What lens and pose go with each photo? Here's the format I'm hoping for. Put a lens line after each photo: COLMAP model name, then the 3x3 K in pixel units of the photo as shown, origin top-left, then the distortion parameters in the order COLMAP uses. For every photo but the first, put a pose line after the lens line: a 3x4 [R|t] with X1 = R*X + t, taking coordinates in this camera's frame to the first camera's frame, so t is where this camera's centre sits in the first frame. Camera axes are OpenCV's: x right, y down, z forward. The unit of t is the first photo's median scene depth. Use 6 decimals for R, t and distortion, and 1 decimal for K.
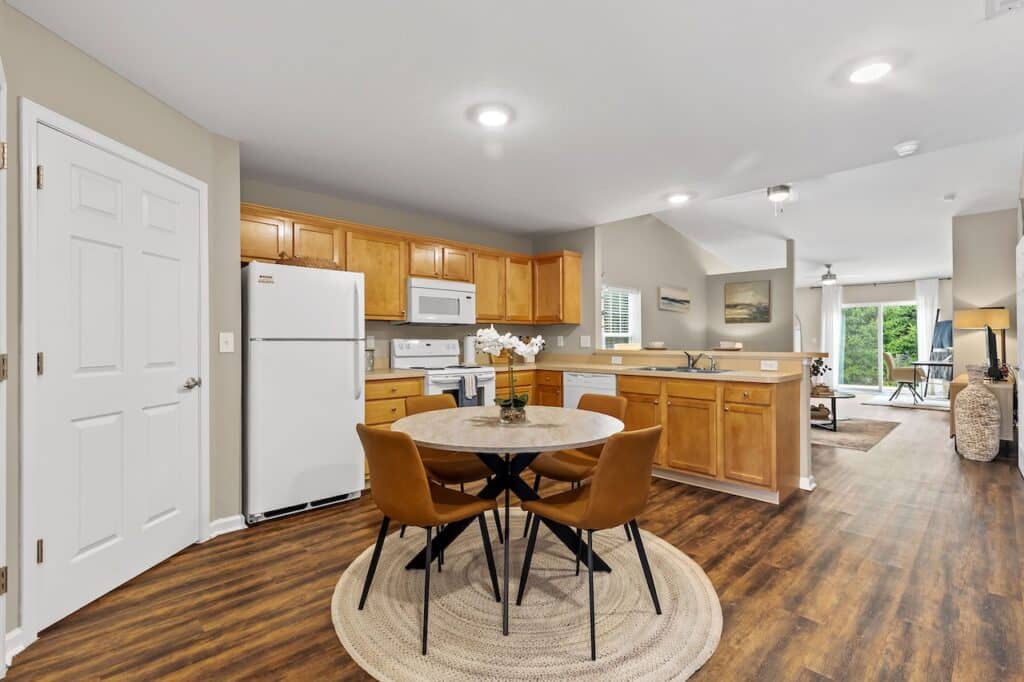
lens RADIAL K [[483.6, 0, 512.0], [0, 483.6, 341.0], [0, 0, 1]] dist [-0.000428, 0.000041]
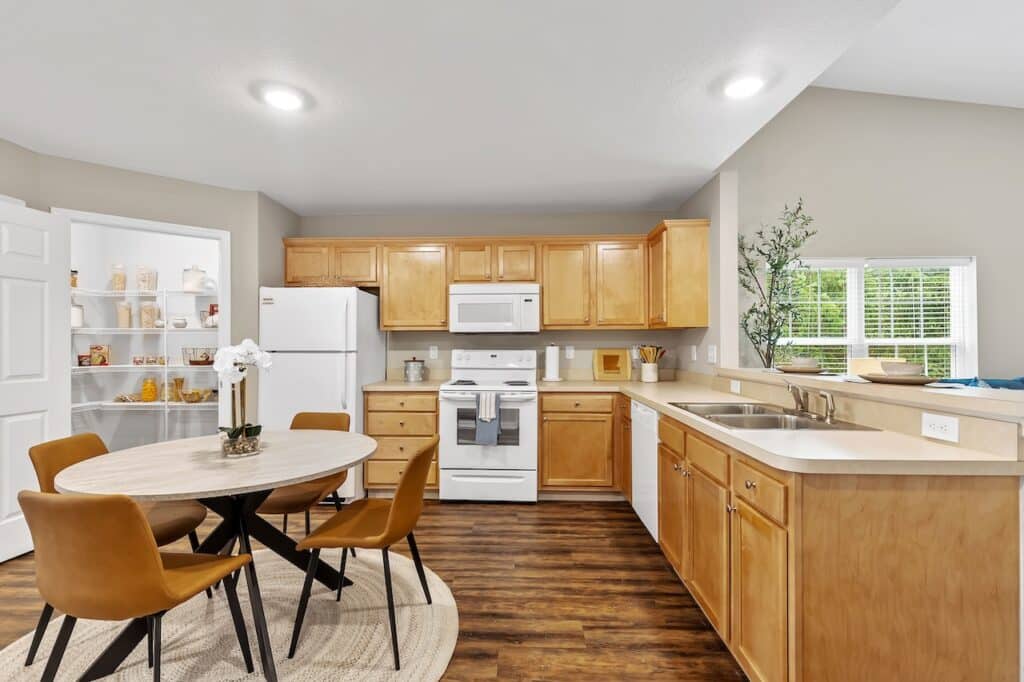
lens RADIAL K [[483.6, 0, 512.0], [0, 483.6, 341.0], [0, 0, 1]] dist [-0.000428, 0.000041]
pose [[0.675269, -0.004976, -0.737555, 0.557523], [-0.000654, 0.999973, -0.007346, -0.014707], [0.737571, 0.005443, 0.675248, 0.454469]]
